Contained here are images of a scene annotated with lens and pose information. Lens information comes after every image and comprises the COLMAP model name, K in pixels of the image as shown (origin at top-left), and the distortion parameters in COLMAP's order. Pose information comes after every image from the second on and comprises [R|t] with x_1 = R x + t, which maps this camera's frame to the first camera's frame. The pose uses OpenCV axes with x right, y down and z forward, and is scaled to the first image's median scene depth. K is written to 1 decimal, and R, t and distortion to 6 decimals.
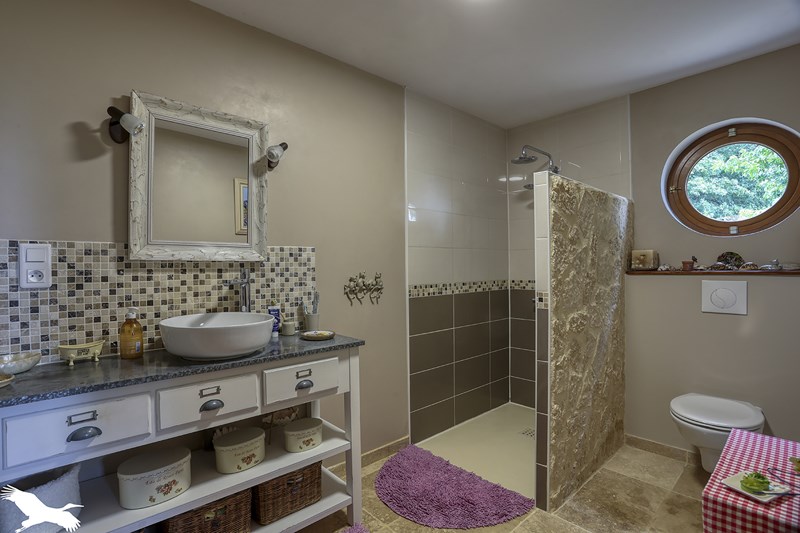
lens RADIAL K [[381.1, 0, 399.5], [0, 381.1, 268.2], [0, 0, 1]] dist [-0.000930, 0.000036]
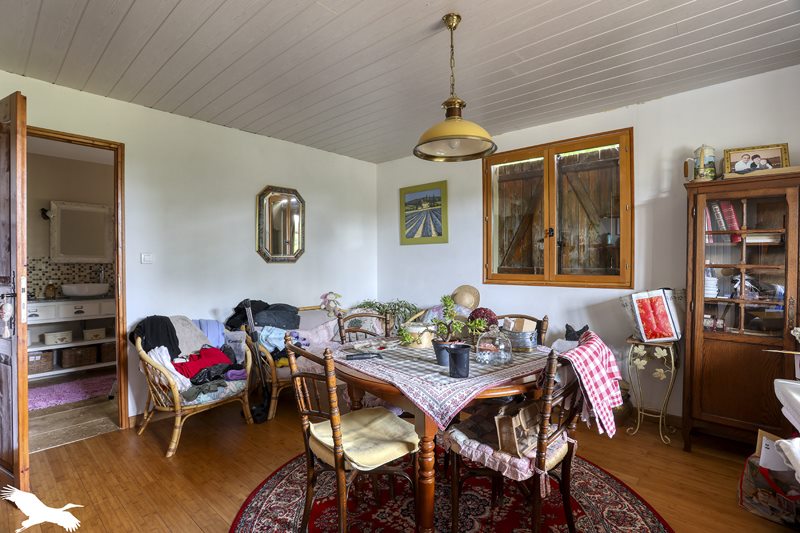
lens RADIAL K [[381.1, 0, 400.6], [0, 381.1, 265.4], [0, 0, 1]] dist [-0.000930, 0.000036]
pose [[0.996572, 0.000854, 0.082721, 1.583388], [-0.000991, 0.999998, 0.001617, -0.010000], [-0.082719, -0.001693, 0.996571, -1.945273]]
